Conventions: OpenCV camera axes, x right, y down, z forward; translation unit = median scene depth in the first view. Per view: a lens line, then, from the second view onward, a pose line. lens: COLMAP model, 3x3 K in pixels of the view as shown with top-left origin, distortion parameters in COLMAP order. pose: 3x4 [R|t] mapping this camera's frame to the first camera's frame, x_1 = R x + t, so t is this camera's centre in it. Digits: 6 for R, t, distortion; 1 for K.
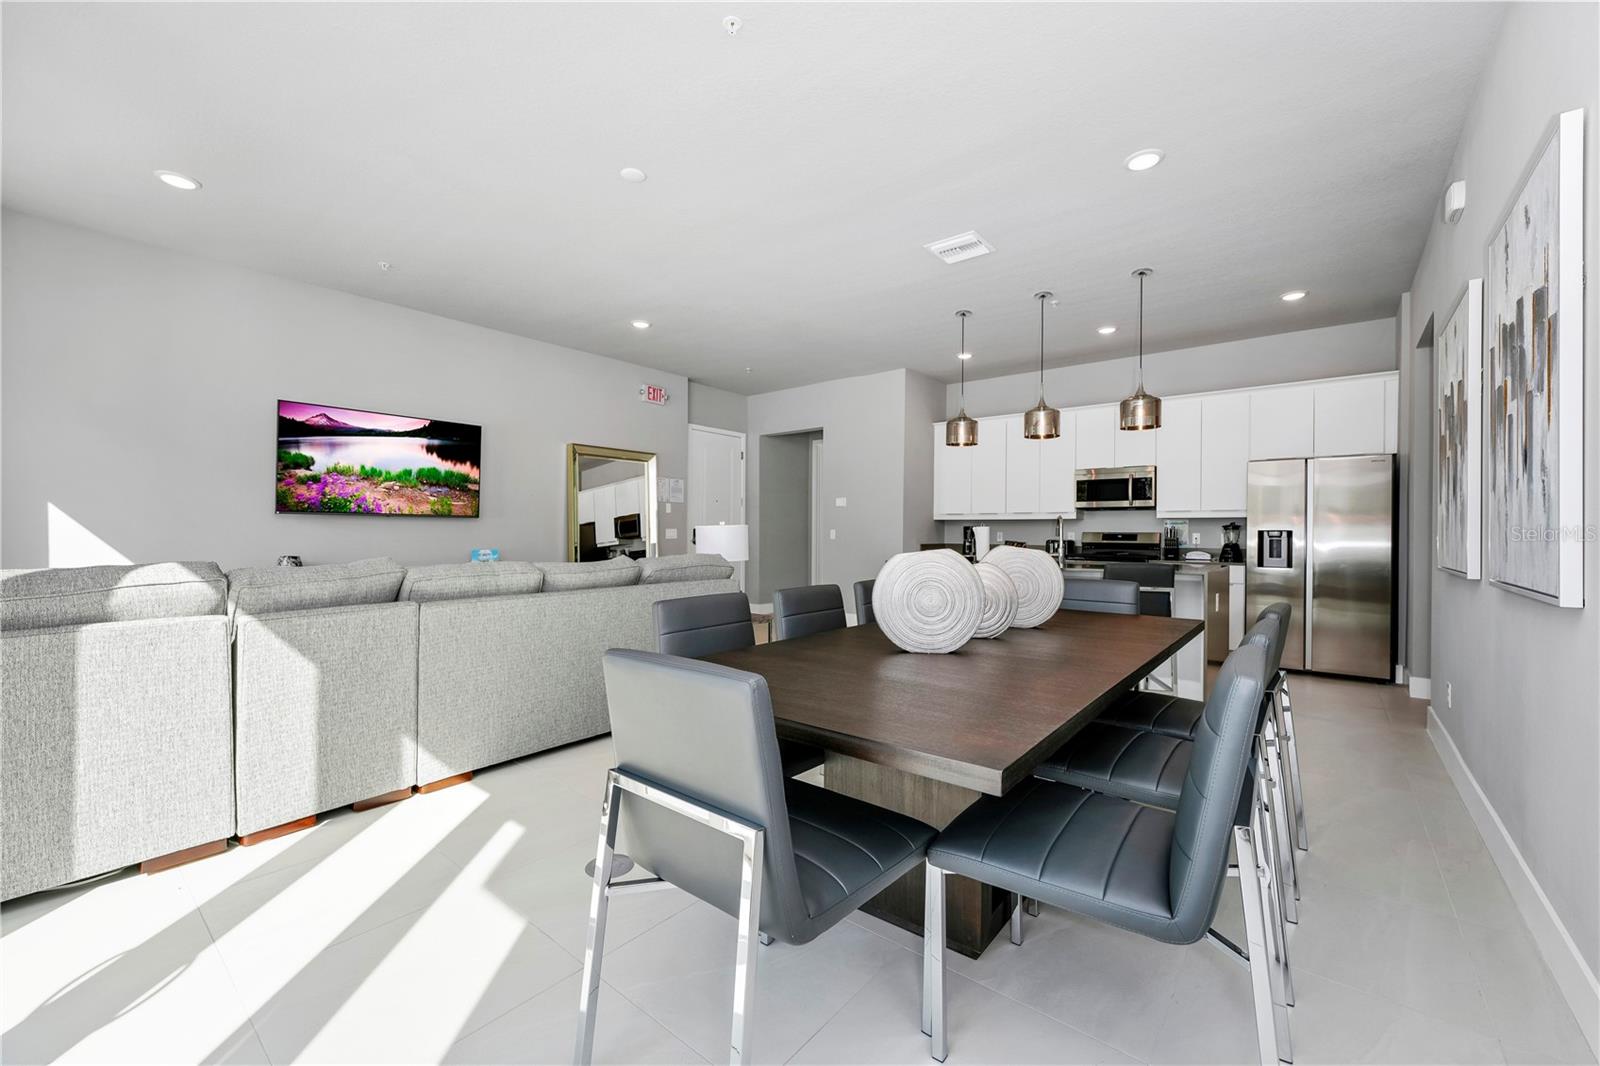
lens RADIAL K [[633.4, 0, 816.6], [0, 633.4, 540.8], [0, 0, 1]] dist [-0.004600, 0.001227]
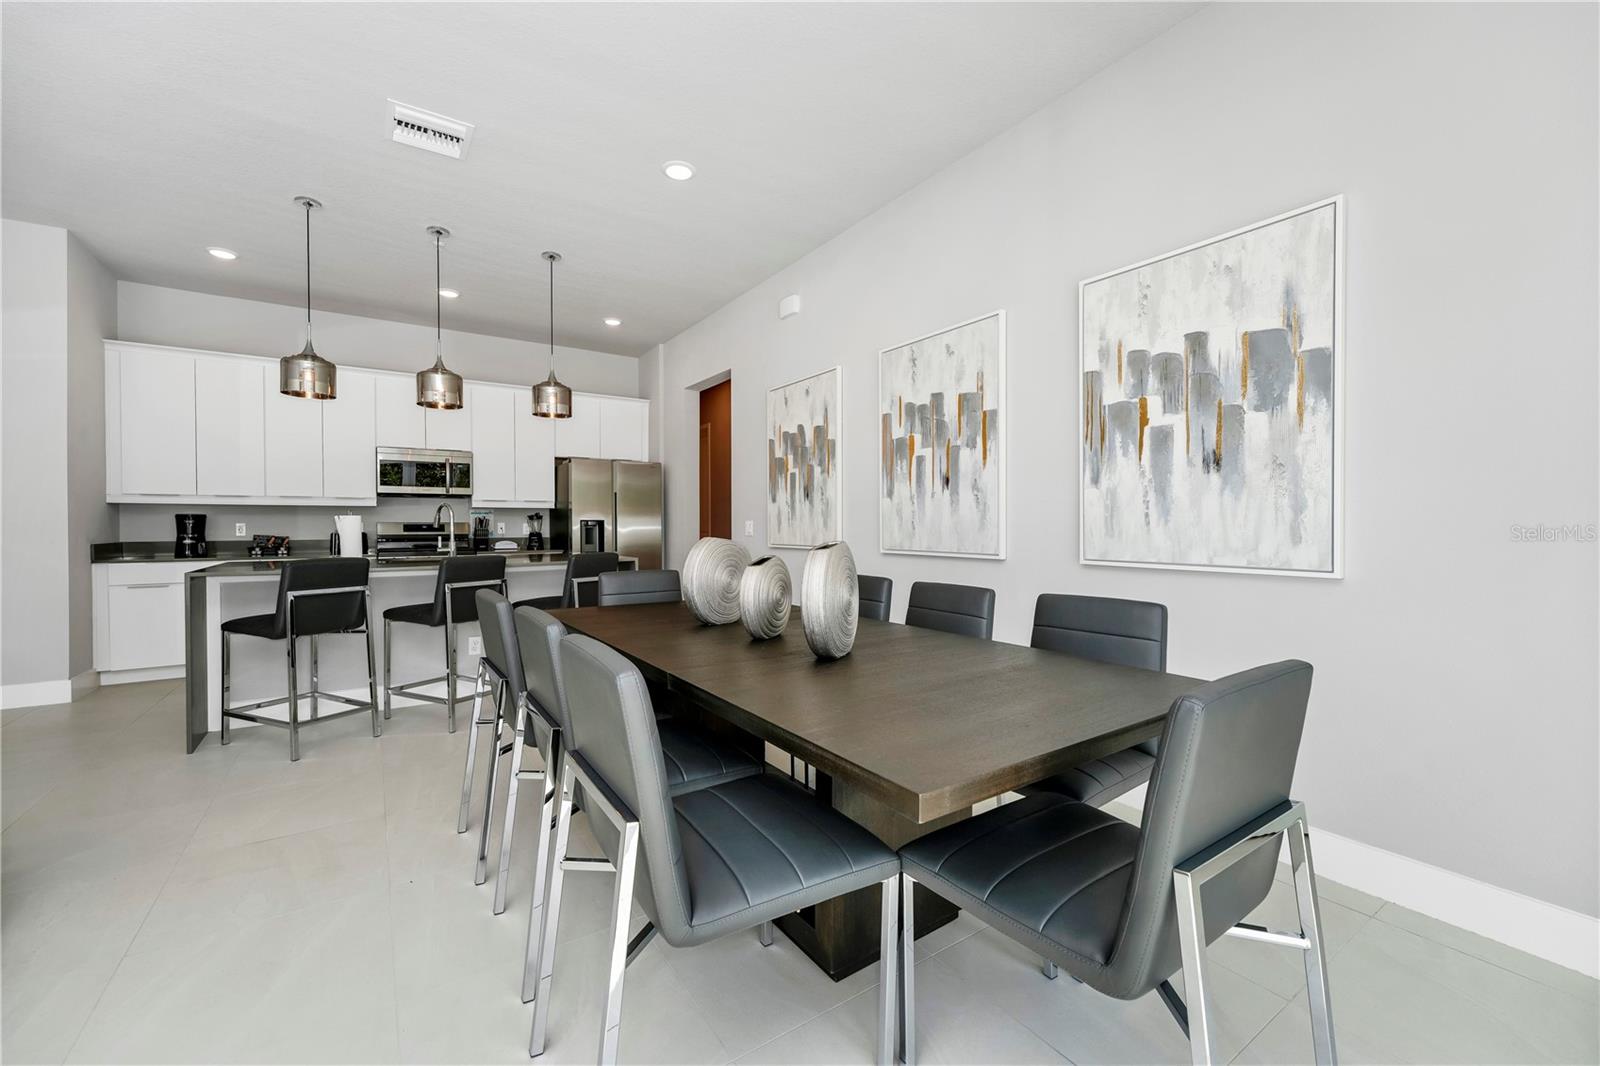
lens RADIAL K [[633.4, 0, 773.2], [0, 633.4, 525.7], [0, 0, 1]] dist [-0.004600, 0.001227]
pose [[0.328190, -0.013015, 0.944522, -0.218010], [0.012779, 0.999875, 0.009337, -0.011935], [-0.944525, 0.009006, 0.328315, 0.271384]]
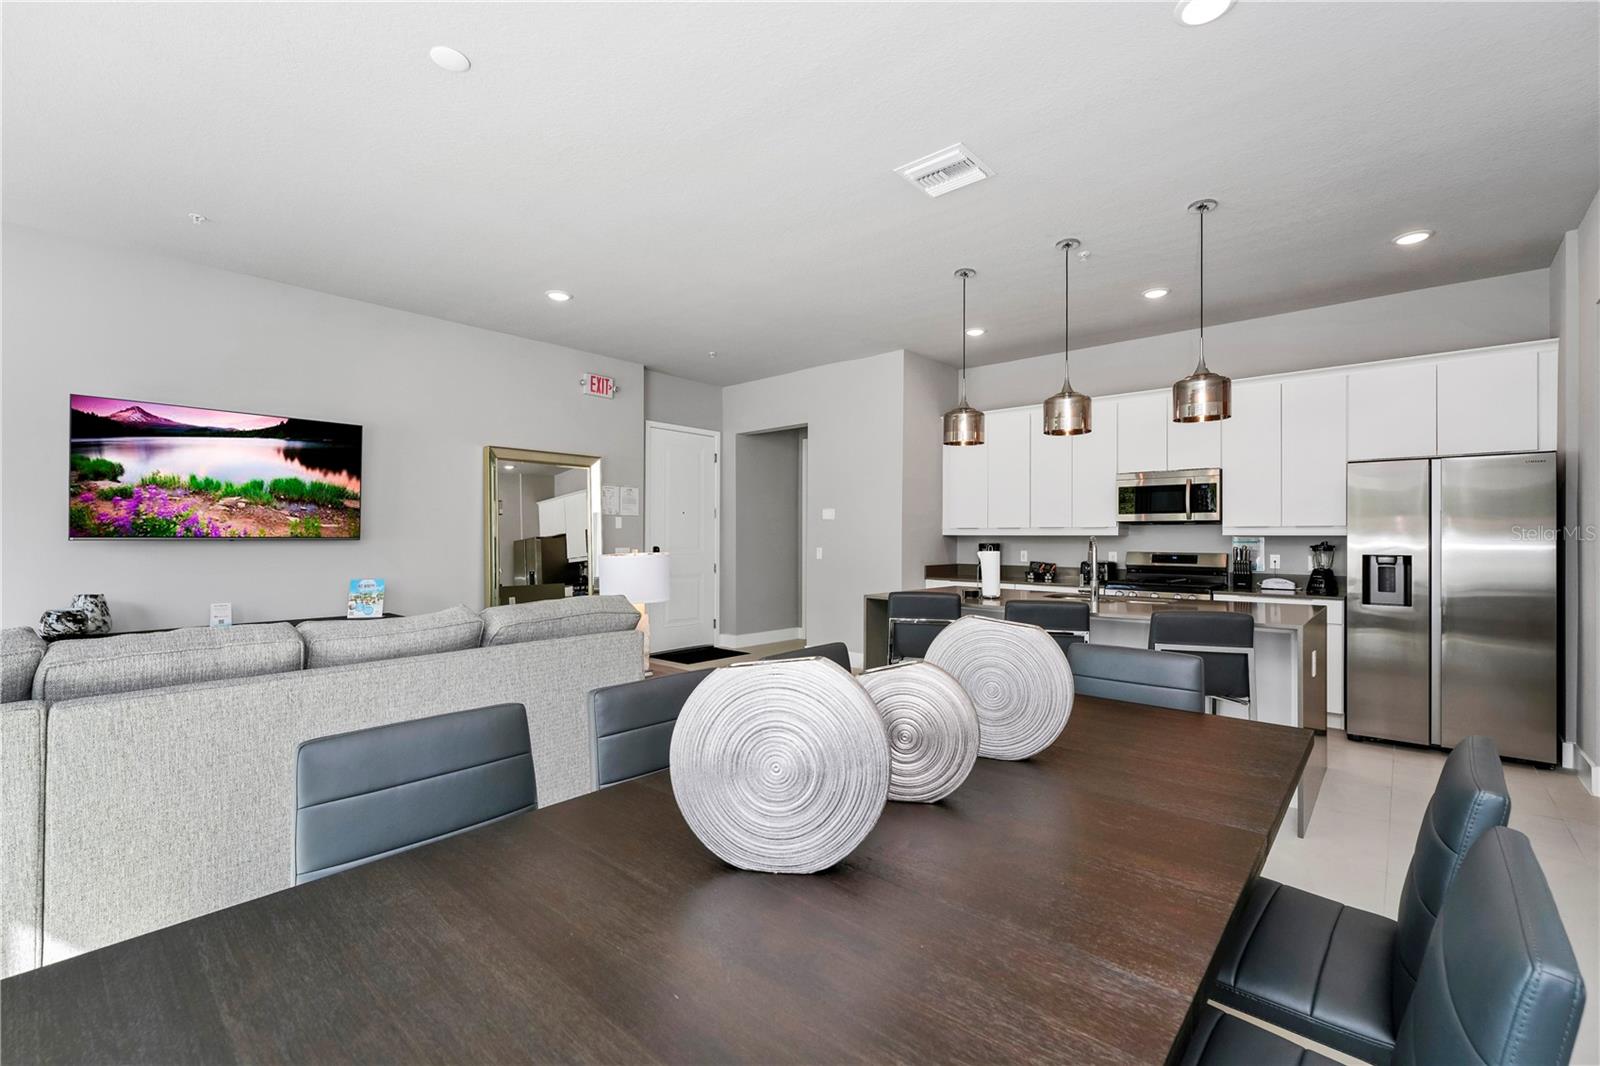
lens RADIAL K [[675.9, 0, 824.7], [0, 675.9, 539.5], [0, 0, 1]] dist [0.004857, -0.002275]
pose [[0.999477, -0.003308, -0.032163, 0.077270], [0.003014, 0.999953, -0.009178, -0.025819], [0.032192, 0.009076, 0.999440, 0.156924]]
